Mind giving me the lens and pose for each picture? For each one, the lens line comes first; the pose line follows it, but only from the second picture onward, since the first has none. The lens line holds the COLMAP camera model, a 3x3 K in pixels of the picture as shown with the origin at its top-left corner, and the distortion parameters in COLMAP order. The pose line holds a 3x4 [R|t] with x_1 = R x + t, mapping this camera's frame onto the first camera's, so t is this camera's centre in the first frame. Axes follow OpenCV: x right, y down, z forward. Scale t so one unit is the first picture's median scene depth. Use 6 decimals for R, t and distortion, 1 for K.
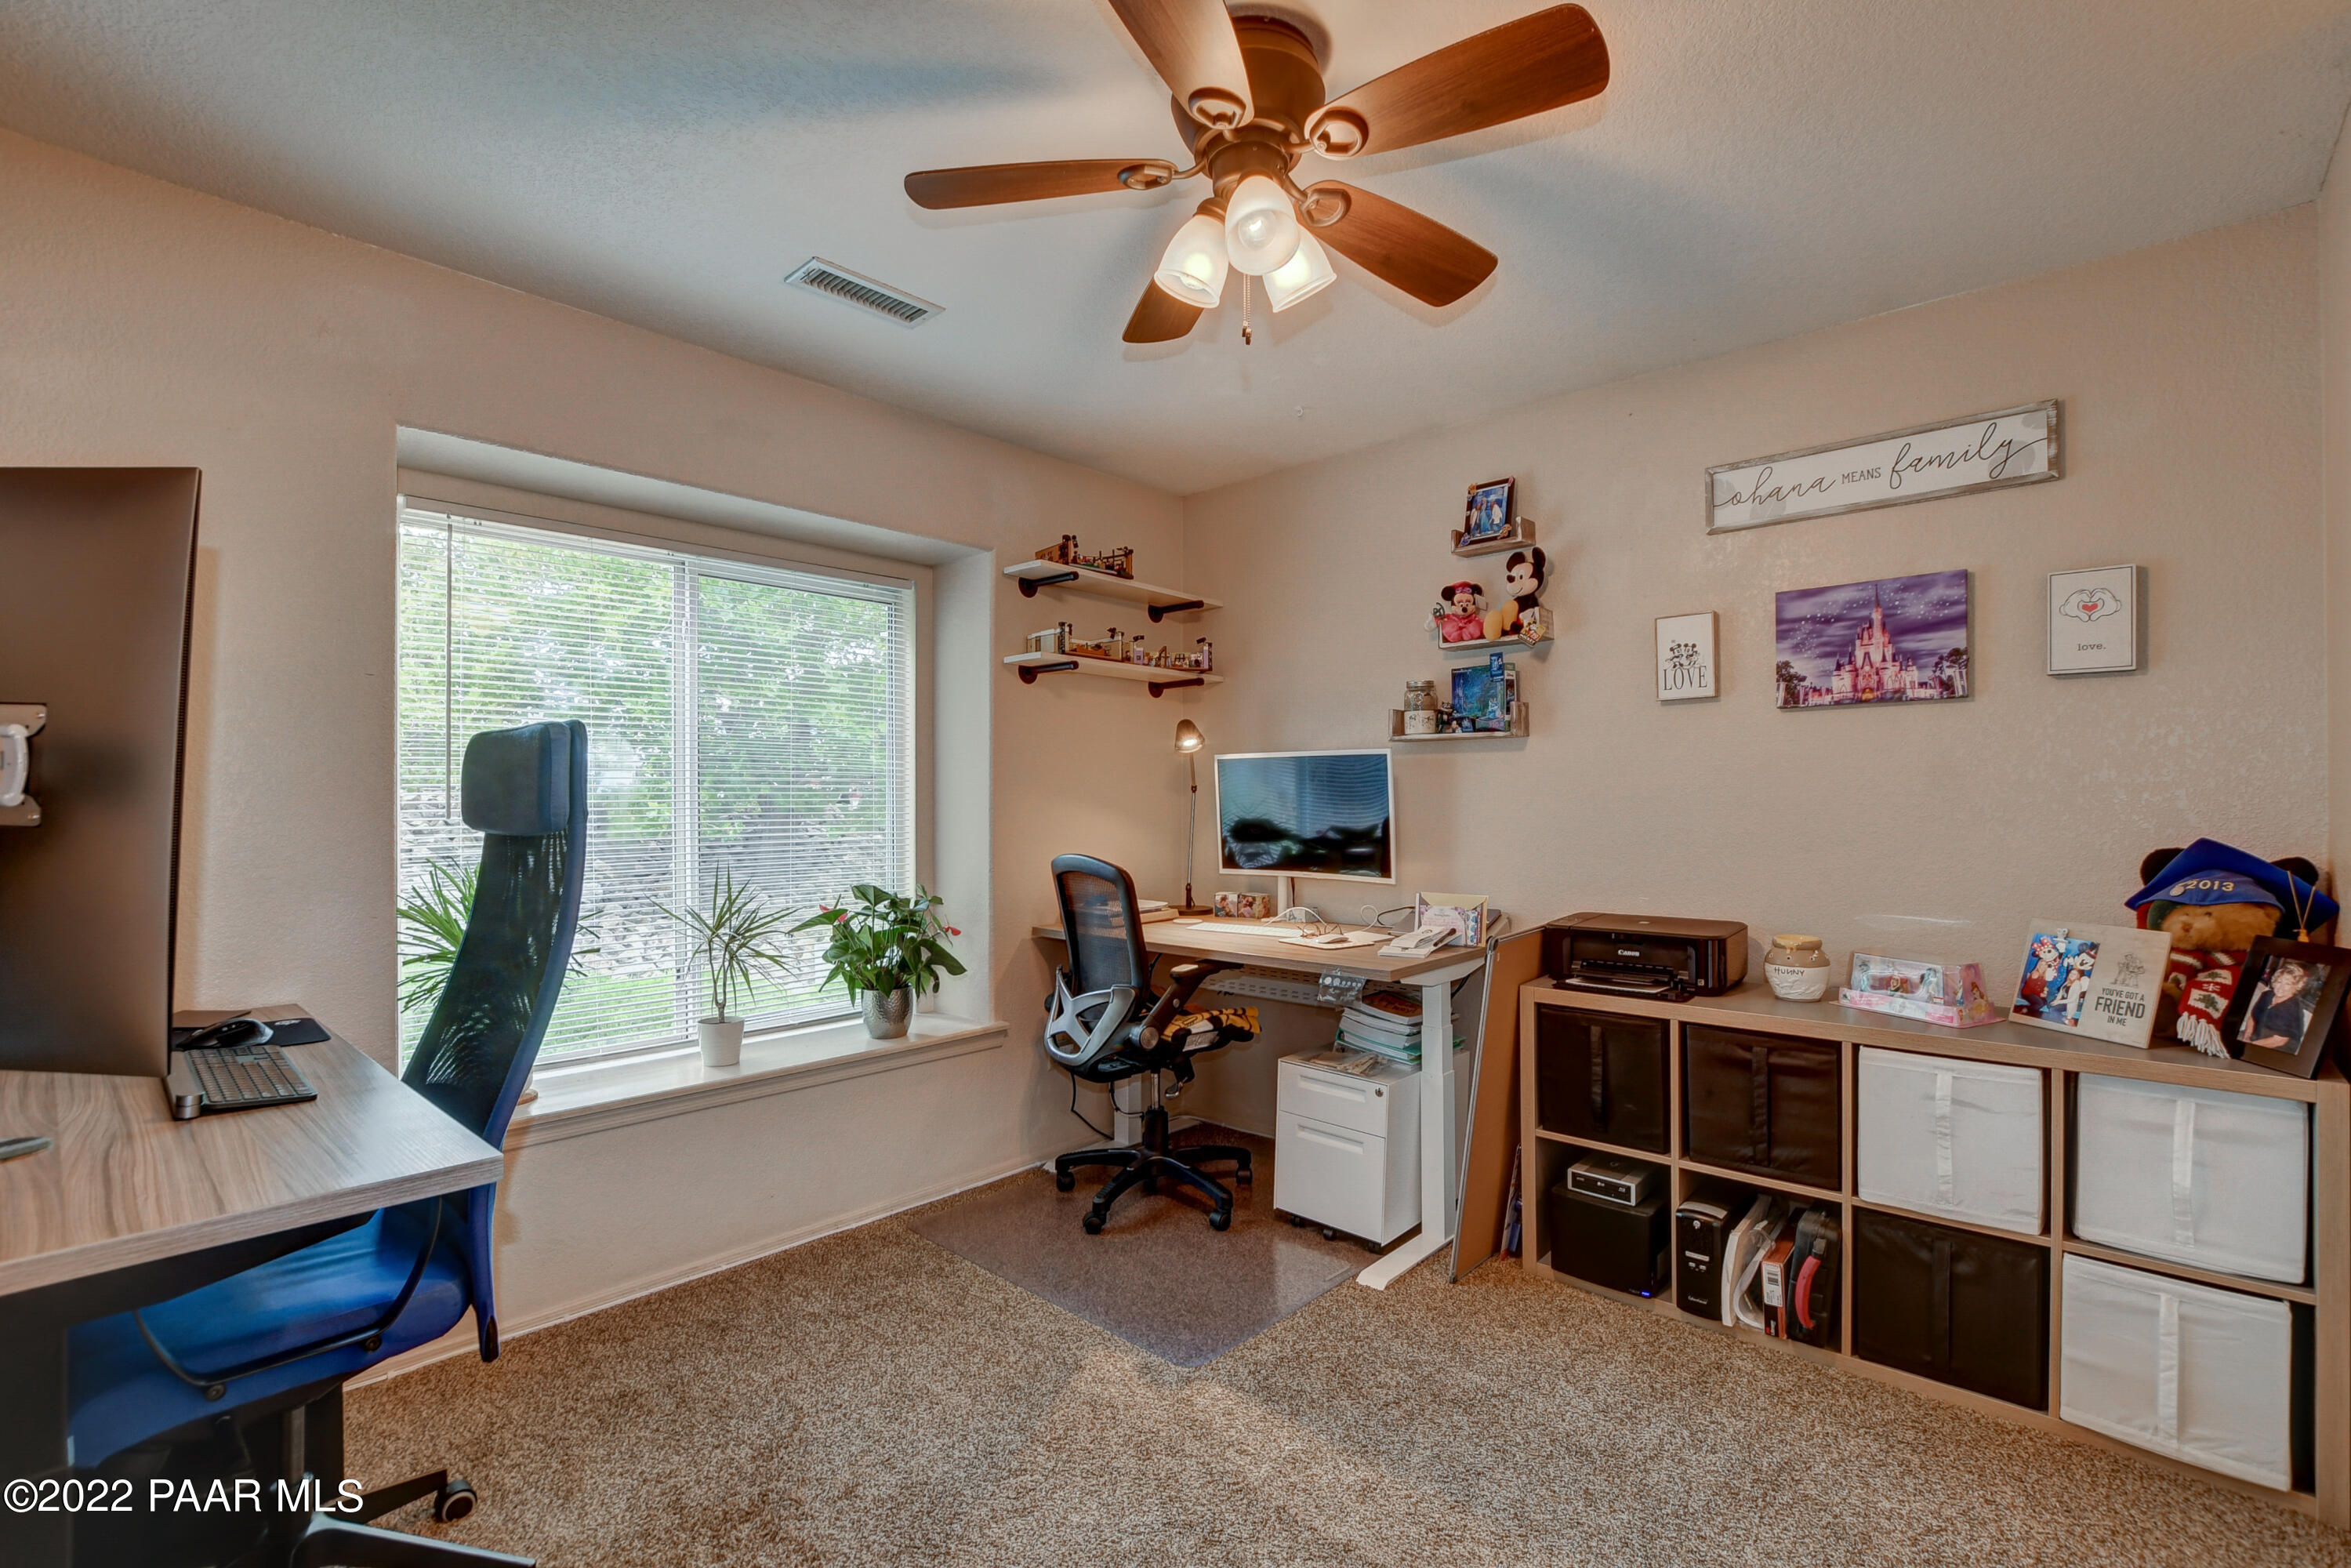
lens RADIAL K [[1064.4, 0, 1157.0], [0, 1064.4, 799.4], [0, 0, 1]] dist [-0.019165, 0.004027]
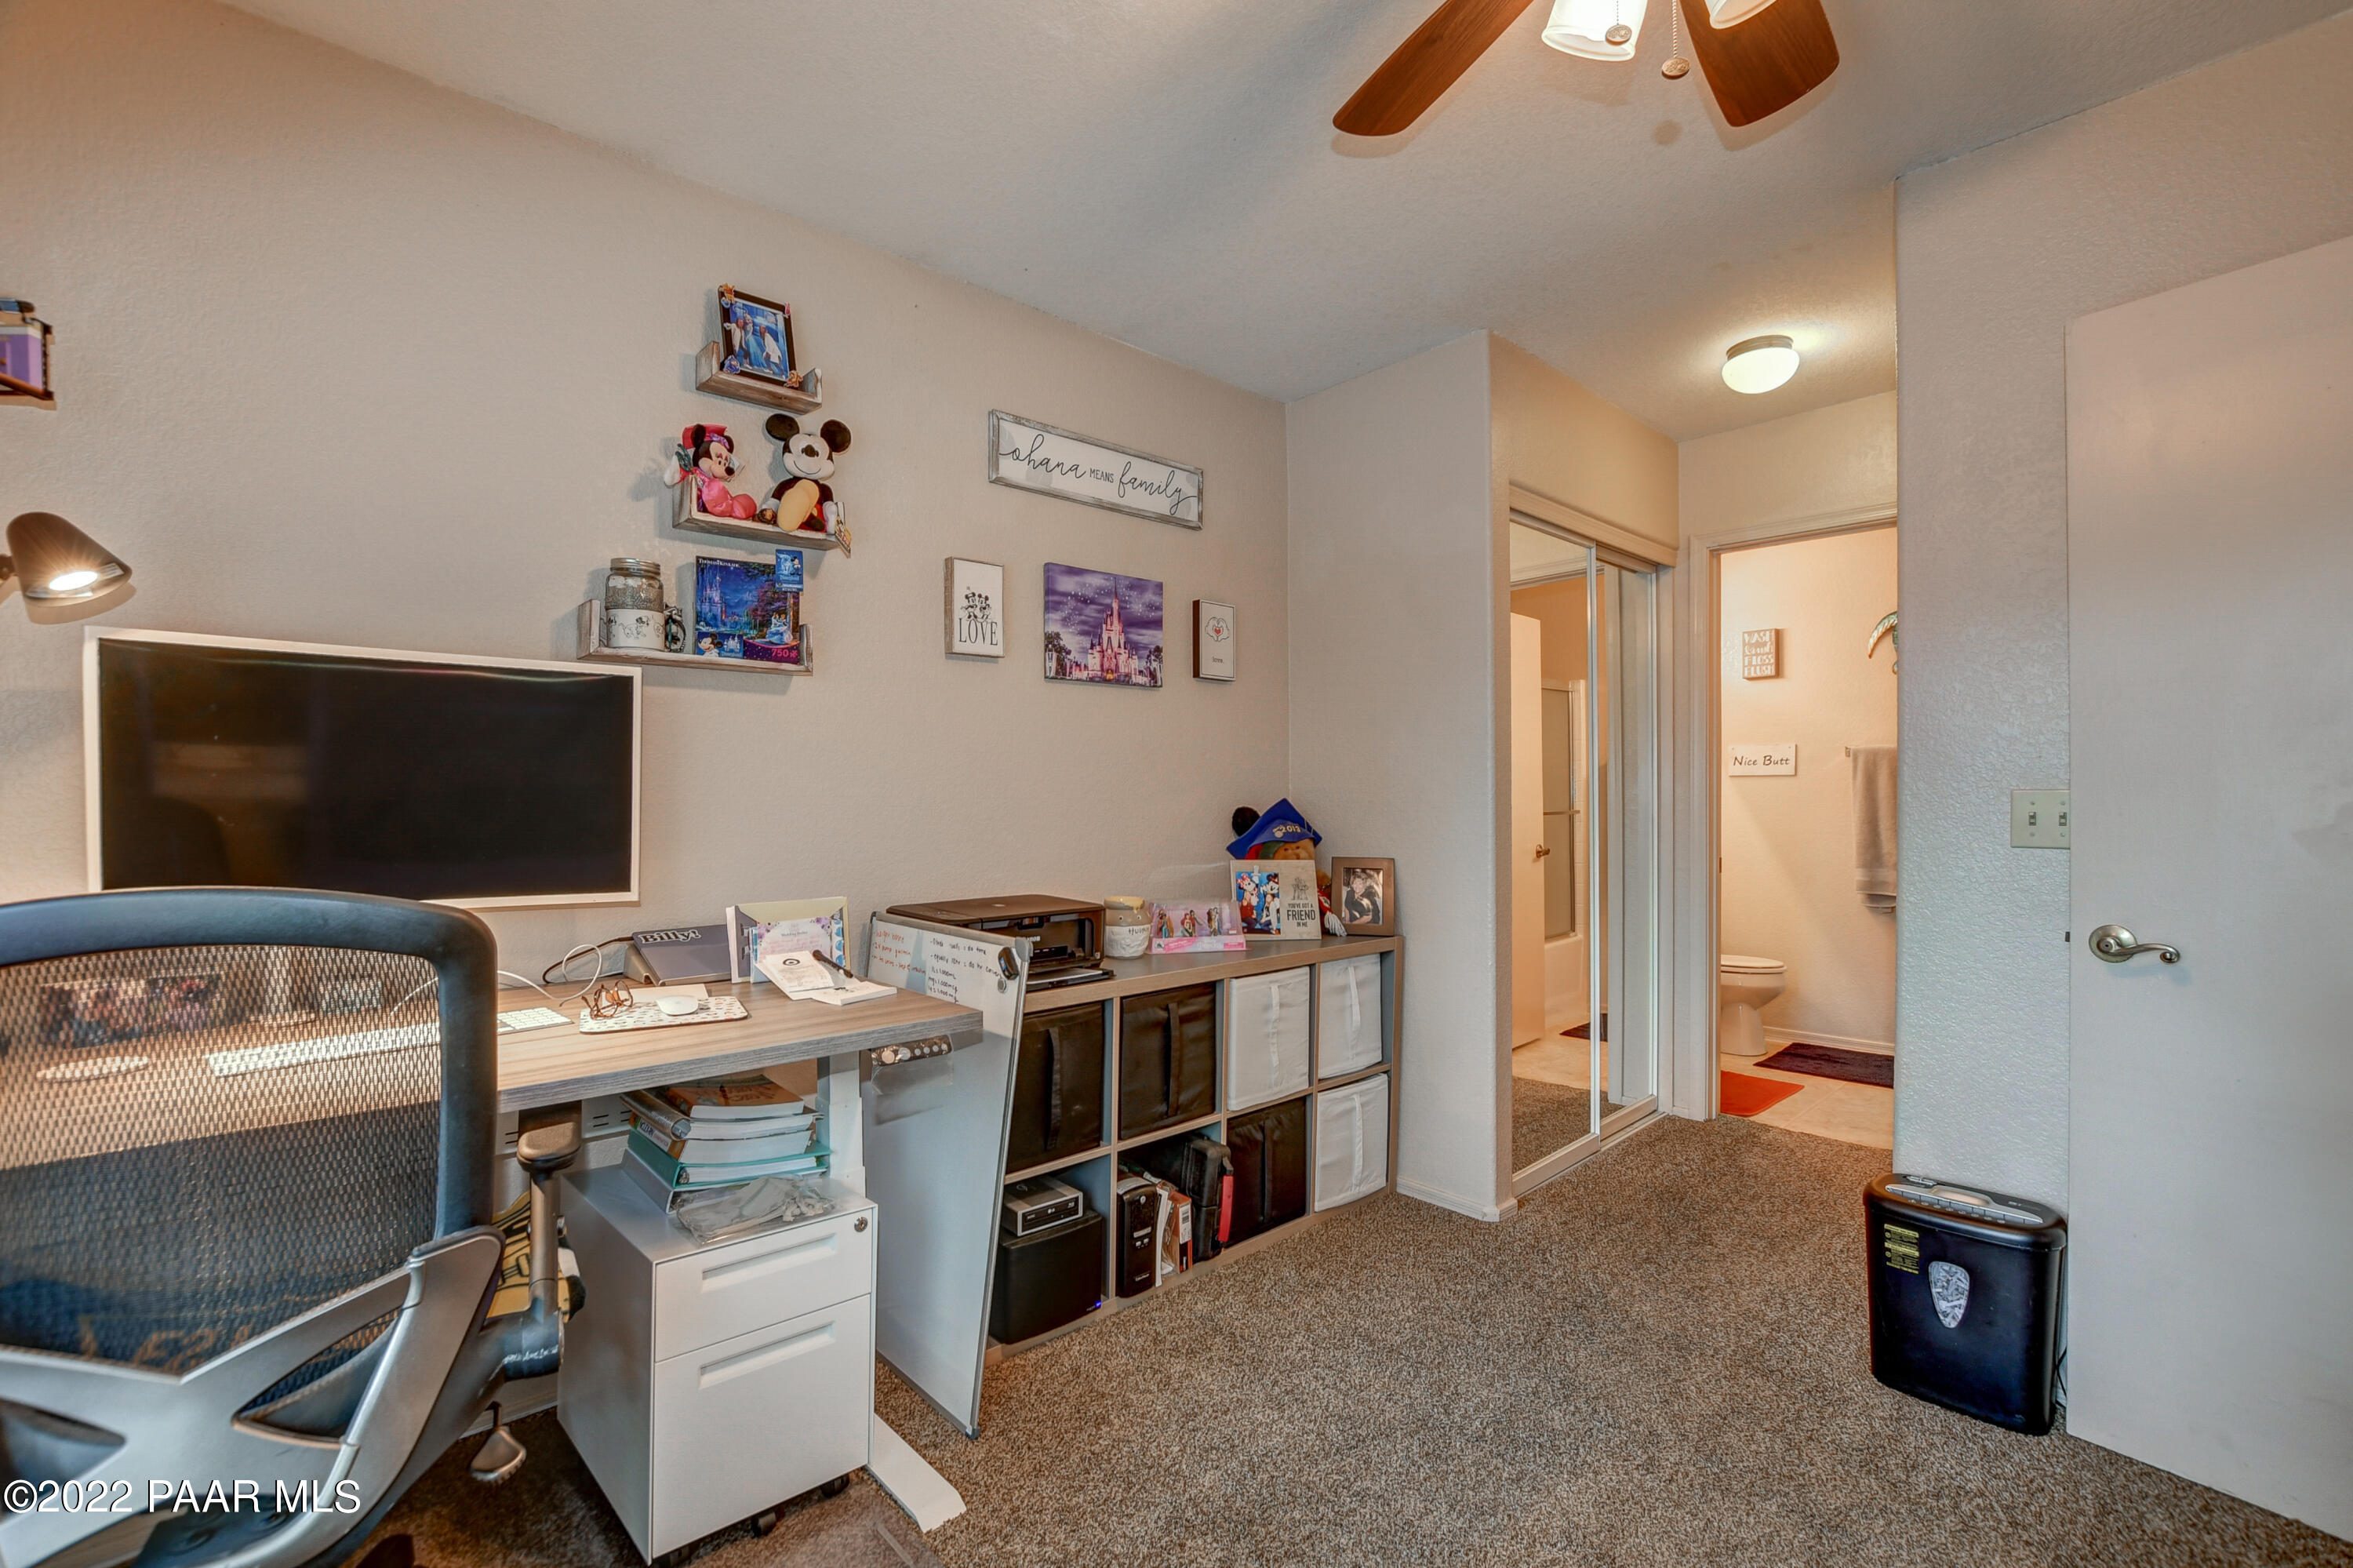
lens RADIAL K [[1065.3, 0, 1158.0], [0, 1065.3, 799.4], [0, 0, 1]] dist [-0.019165, 0.004027]
pose [[0.064545, -0.002212, 0.997912, -0.420402], [-0.001393, 0.999996, 0.002307, 0.027474], [-0.997914, -0.001539, 0.064542, 0.835108]]
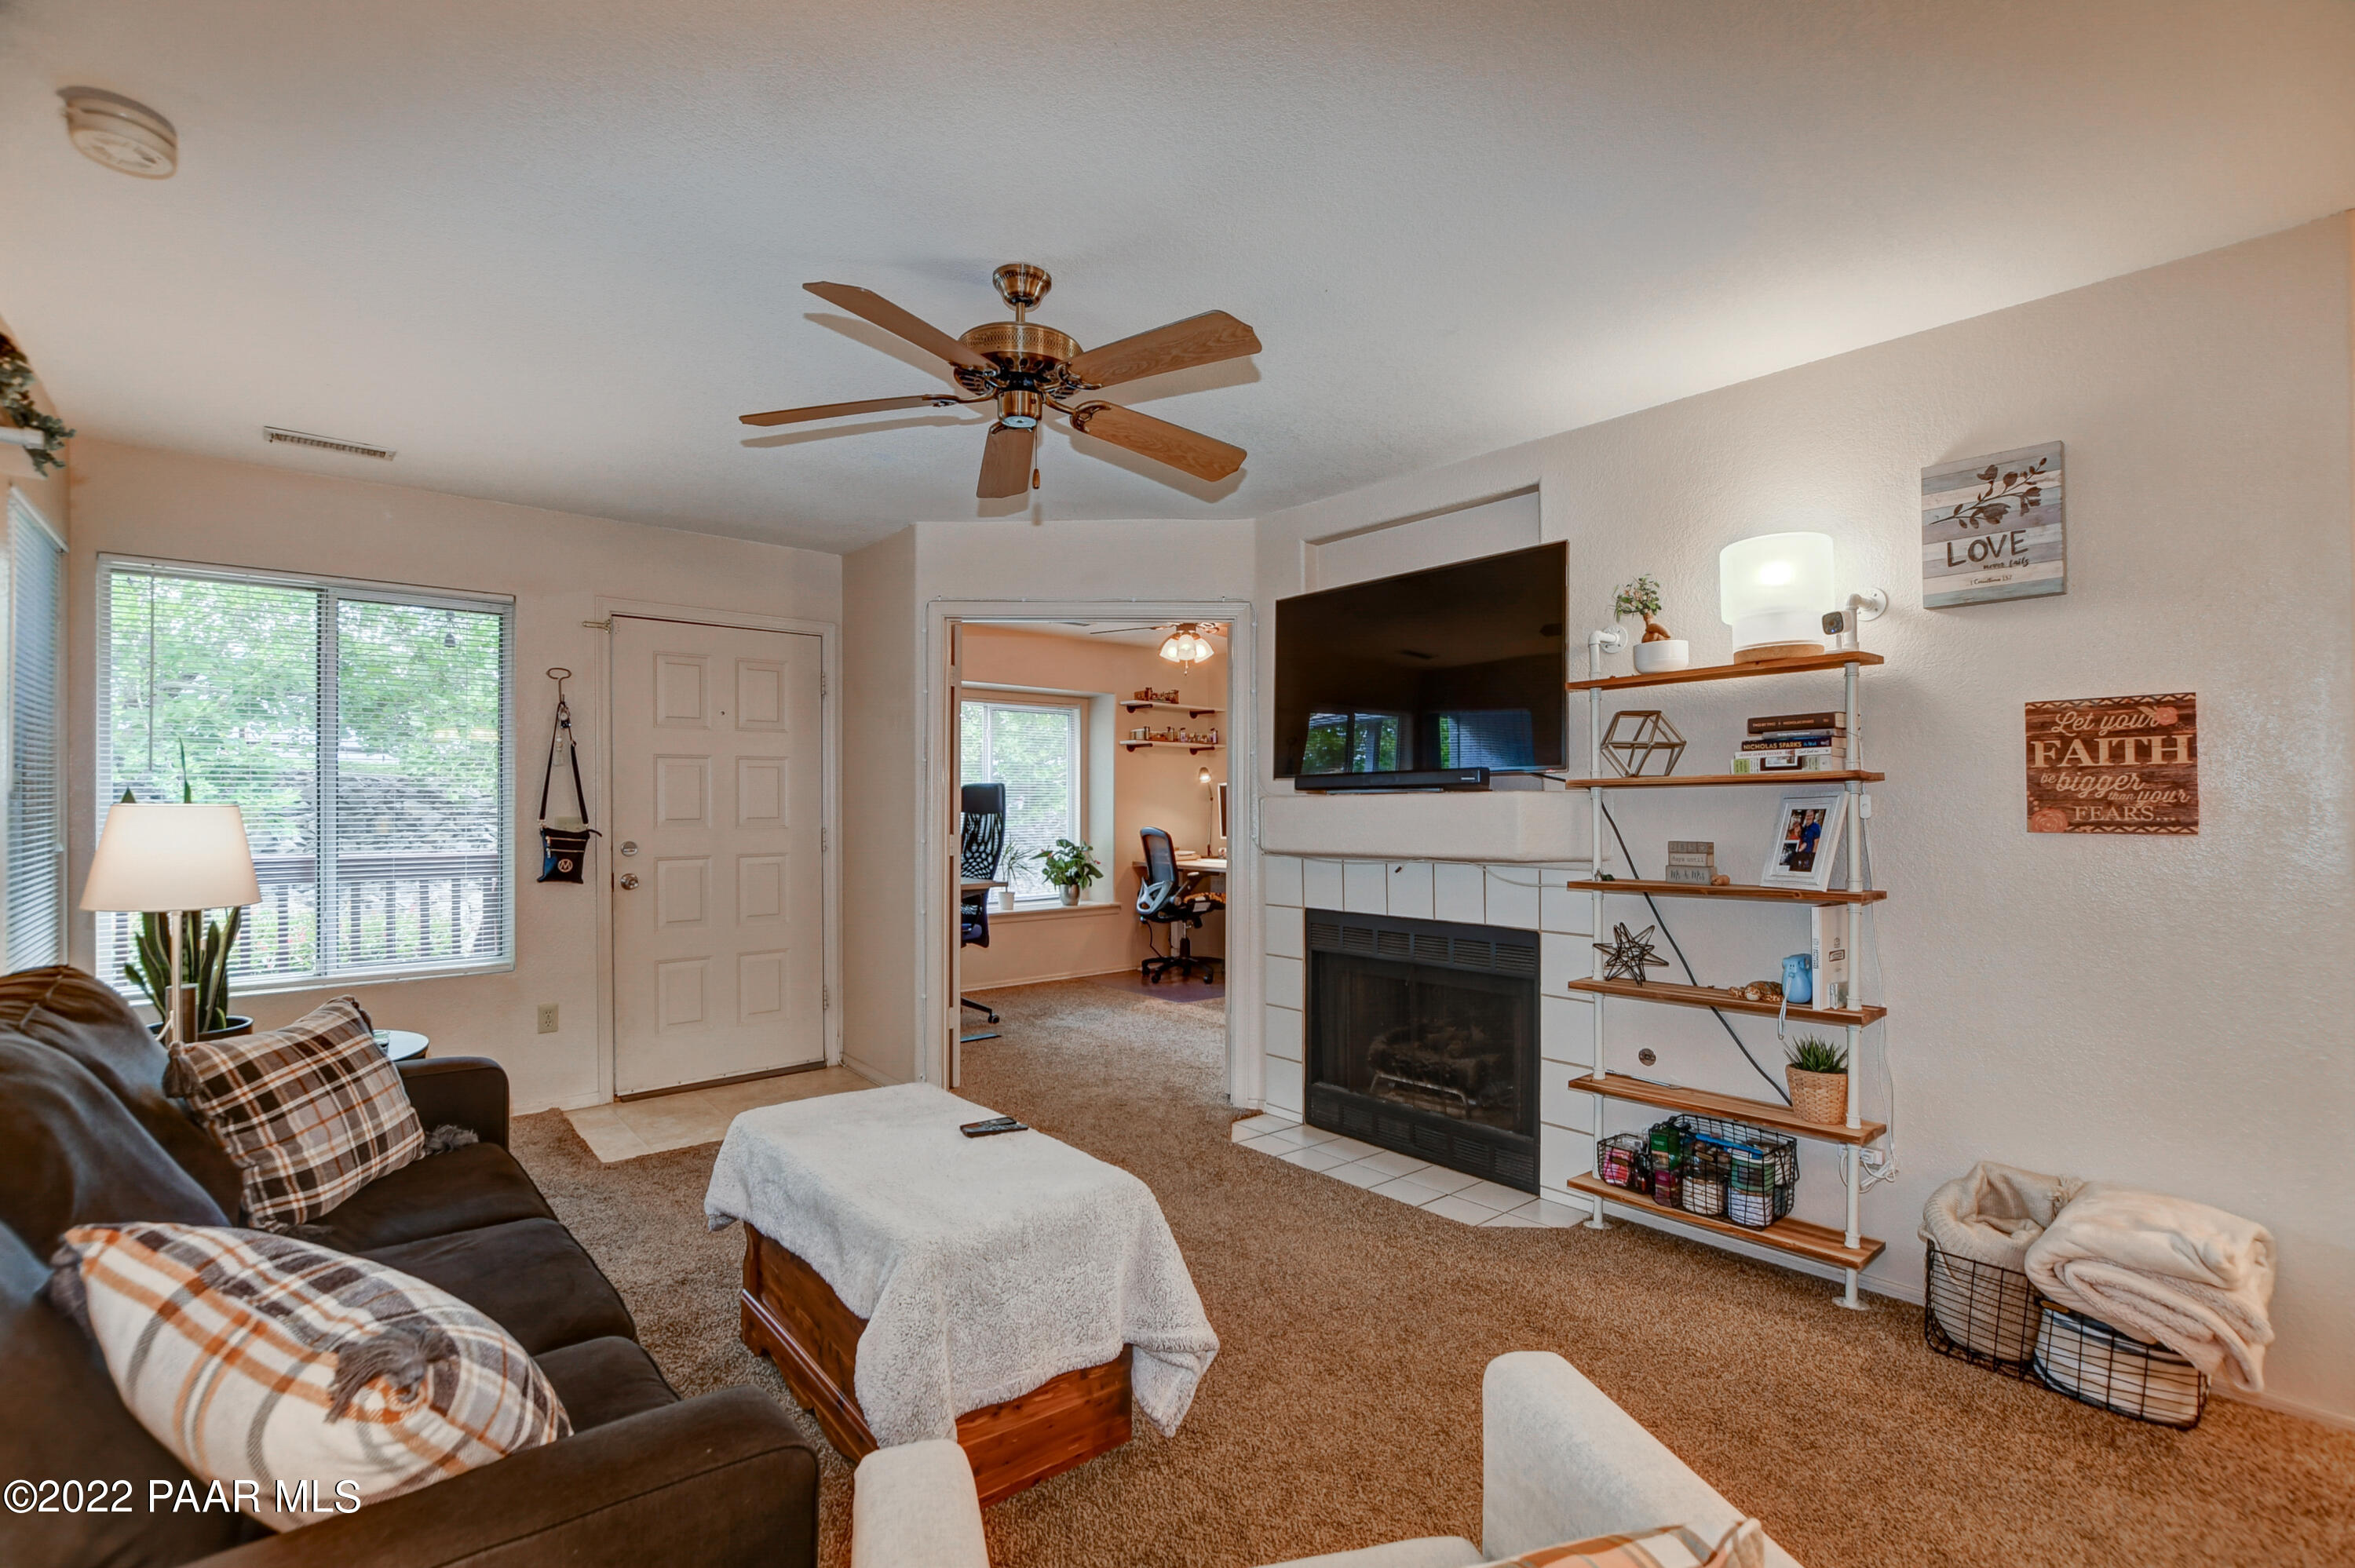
lens RADIAL K [[1036.3, 0, 1160.4], [0, 1036.3, 793.2], [0, 0, 1]] dist [-0.017737, 0.001659]
pose [[0.994236, 0.001497, -0.107200, 0.229754], [-0.002510, 0.999953, -0.009313, -0.003240], [0.107181, 0.009528, 0.994194, -1.521827]]
